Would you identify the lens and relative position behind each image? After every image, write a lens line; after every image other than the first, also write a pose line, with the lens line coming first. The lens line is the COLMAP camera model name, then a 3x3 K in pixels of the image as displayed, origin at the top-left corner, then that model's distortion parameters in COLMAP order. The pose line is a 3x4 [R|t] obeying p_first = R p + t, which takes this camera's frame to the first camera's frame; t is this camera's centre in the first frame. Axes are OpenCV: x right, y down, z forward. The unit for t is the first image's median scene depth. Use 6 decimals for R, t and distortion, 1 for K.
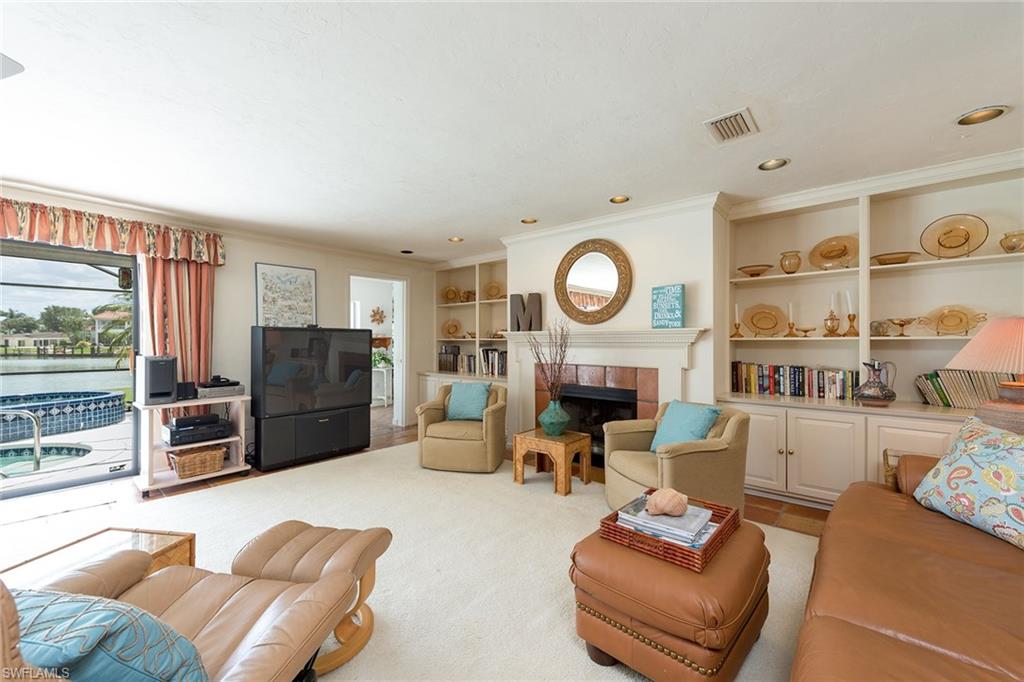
lens RADIAL K [[410.8, 0, 488.4], [0, 410.8, 340.9], [0, 0, 1]] dist [0.012902, -0.000291]
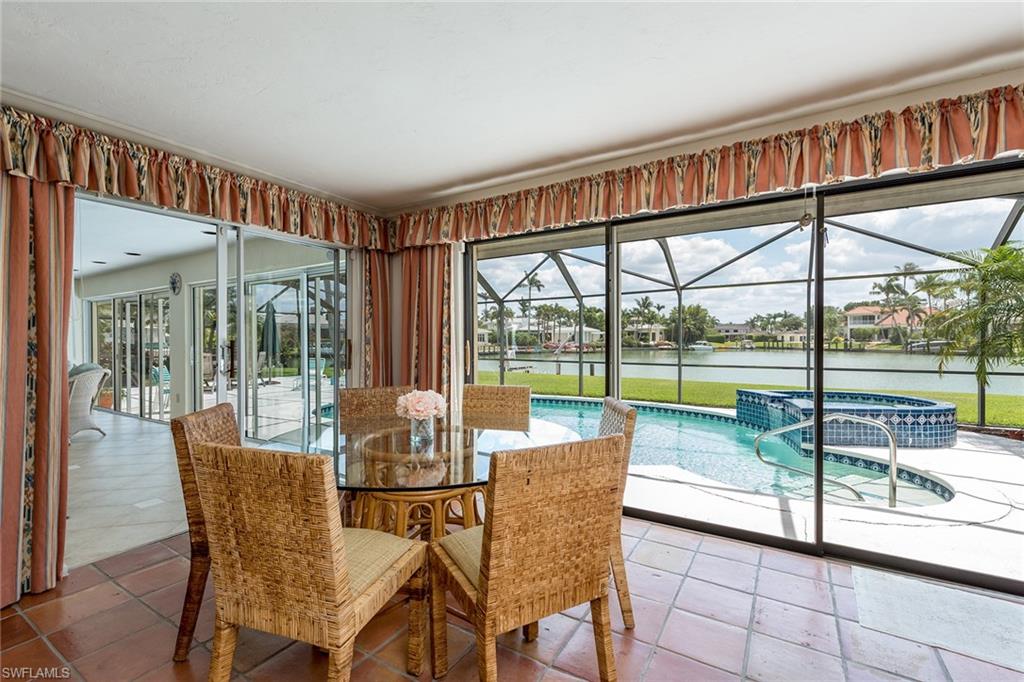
lens RADIAL K [[440.9, 0, 513.0], [0, 440.9, 343.1], [0, 0, 1]] dist [0.000294, 0.000021]
pose [[0.165764, 0.008791, -0.986126, -0.262818], [0.006782, 0.999926, 0.010054, 0.001708], [0.986142, -0.008355, 0.165692, 0.109818]]
